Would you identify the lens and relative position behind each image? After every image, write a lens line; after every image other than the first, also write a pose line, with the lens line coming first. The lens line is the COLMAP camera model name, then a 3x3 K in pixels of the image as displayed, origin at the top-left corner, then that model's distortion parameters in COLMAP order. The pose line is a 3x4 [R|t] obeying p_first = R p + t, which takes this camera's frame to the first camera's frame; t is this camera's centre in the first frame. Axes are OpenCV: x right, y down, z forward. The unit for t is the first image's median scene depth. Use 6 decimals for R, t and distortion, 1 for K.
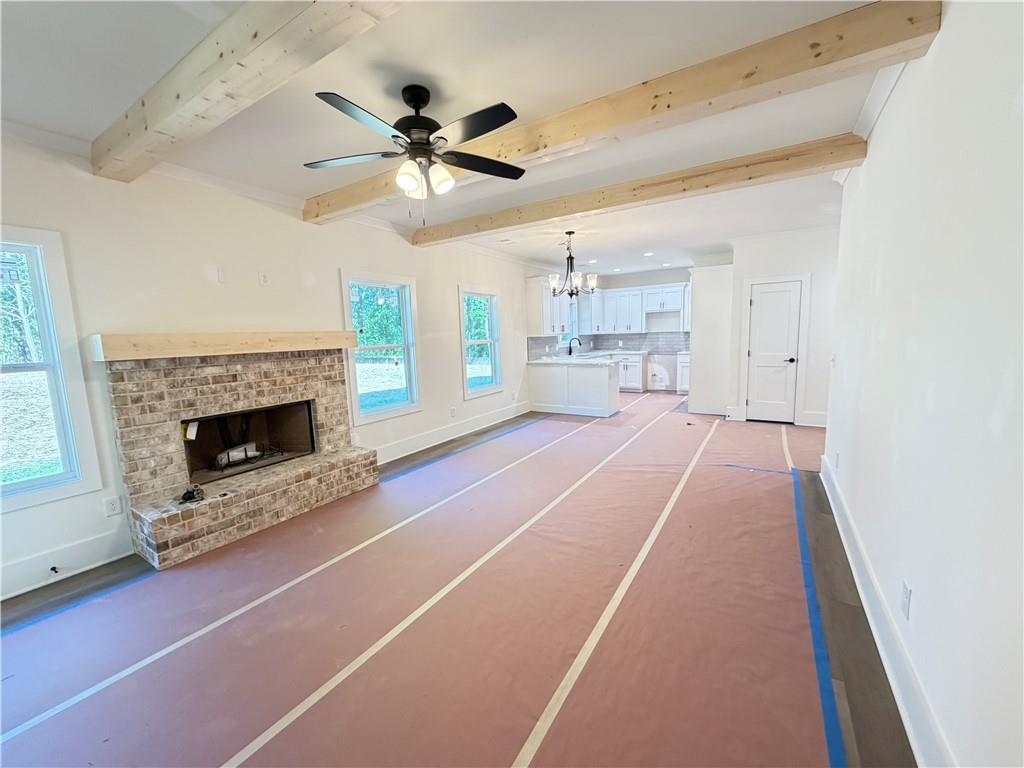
lens RADIAL K [[408.4, 0, 510.0], [0, 408.4, 386.2], [0, 0, 1]] dist [-0.000085, 0.000025]
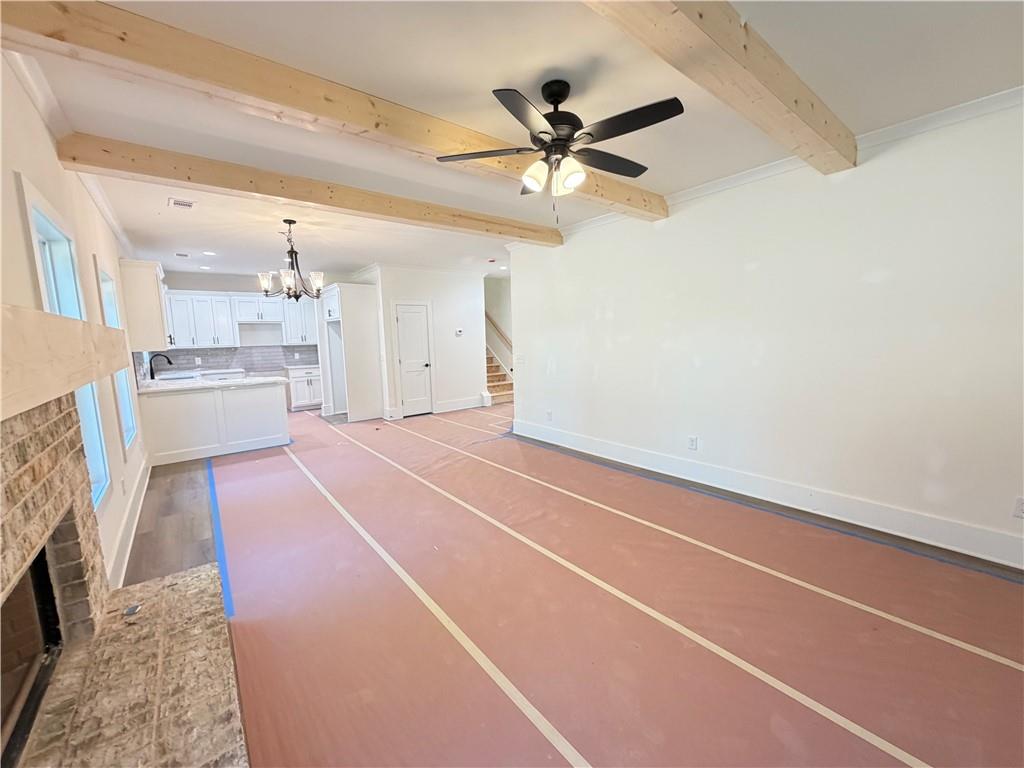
lens RADIAL K [[408.4, 0, 510.0], [0, 408.4, 386.2], [0, 0, 1]] dist [-0.000085, 0.000025]
pose [[0.329294, -0.092865, 0.939650, -0.699012], [0.134833, 0.989578, 0.050548, -0.041039], [-0.934551, 0.110051, 0.338383, 0.473089]]
